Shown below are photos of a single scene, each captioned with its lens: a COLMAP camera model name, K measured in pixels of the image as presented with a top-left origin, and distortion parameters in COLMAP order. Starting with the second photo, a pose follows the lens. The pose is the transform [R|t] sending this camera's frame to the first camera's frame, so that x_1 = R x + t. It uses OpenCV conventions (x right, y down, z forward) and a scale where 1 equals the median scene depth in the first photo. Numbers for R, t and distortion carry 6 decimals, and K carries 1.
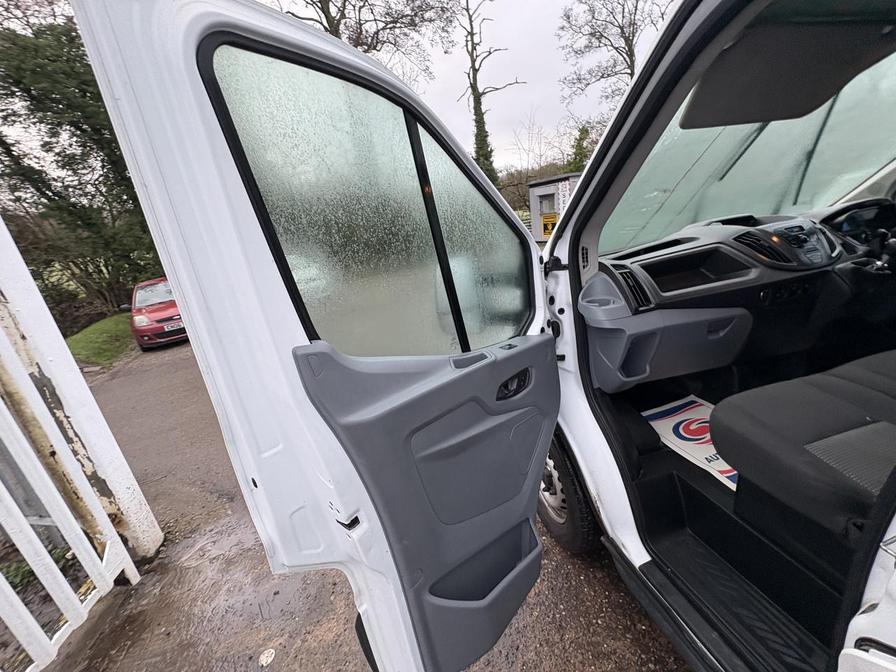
lens RADIAL K [[355.1, 0, 448.8], [0, 355.1, 339.4], [0, 0, 1]] dist [-0.002858, 0.000760]
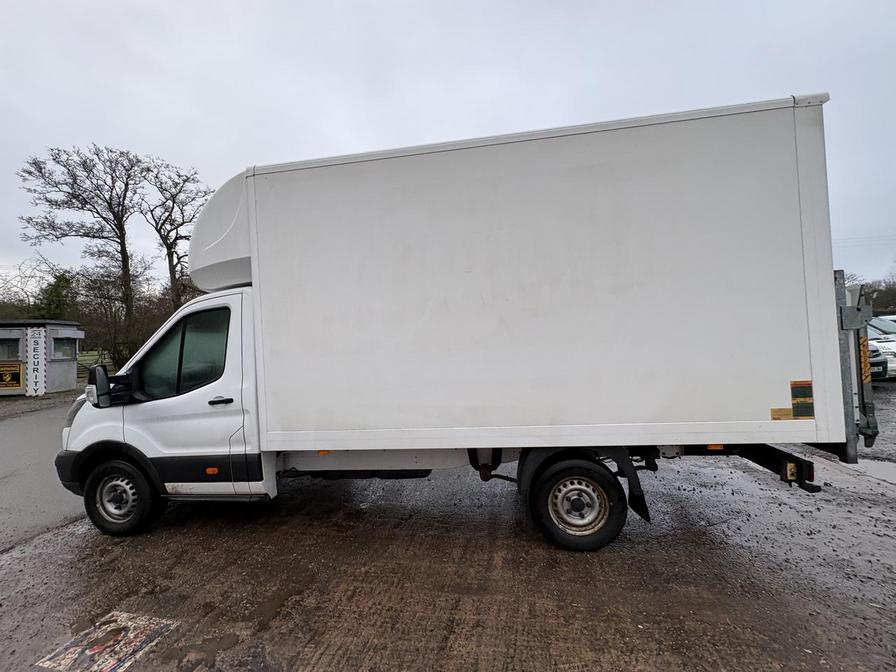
lens RADIAL K [[355.1, 0, 447.3], [0, 355.1, 334.9], [0, 0, 1]] dist [-0.002858, 0.000760]
pose [[0.365234, 0.139979, 0.920331, -0.729494], [0.275923, 0.927927, -0.250634, 0.439081], [-0.889084, 0.345481, 0.300287, -0.994910]]
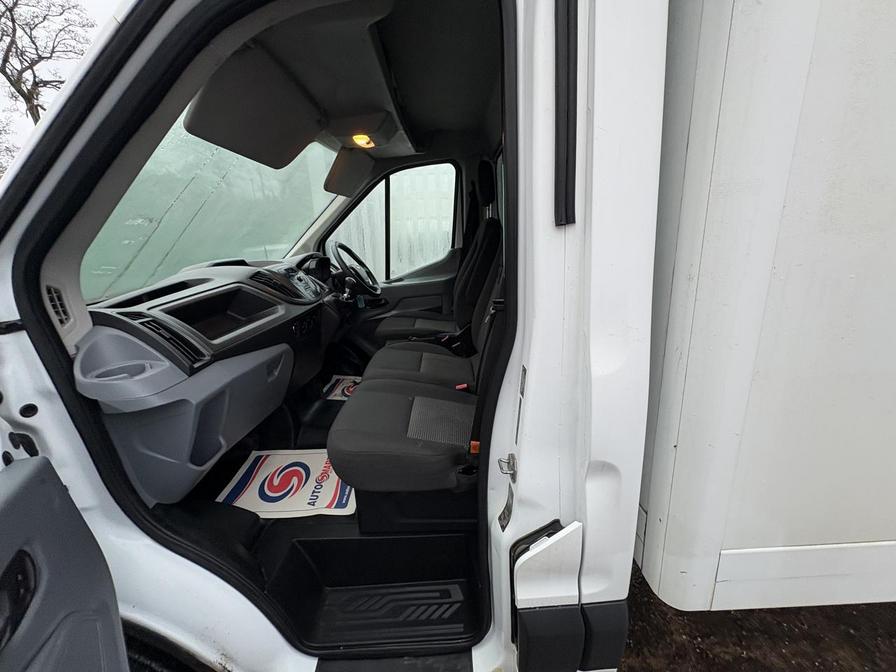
lens RADIAL K [[355.1, 0, 449.2], [0, 355.1, 335.1], [0, 0, 1]] dist [-0.002858, 0.000760]
pose [[0.230976, -0.137824, 0.963148, -0.024210], [0.312029, 0.948122, 0.060845, -0.025771], [-0.921568, 0.286476, 0.261999, 0.291790]]
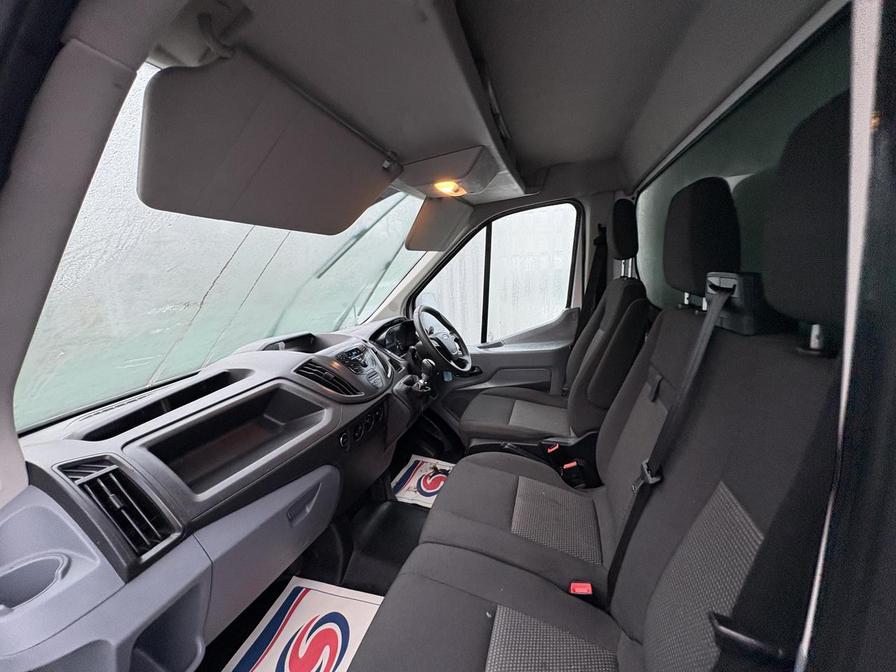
lens RADIAL K [[355.1, 0, 448.0], [0, 355.1, 334.0], [0, 0, 1]] dist [-0.002858, 0.000760]
pose [[0.508614, -0.038748, 0.860122, 0.326766], [0.251552, 0.962087, -0.105408, -0.200040], [-0.823428, 0.269977, 0.499078, 0.339933]]
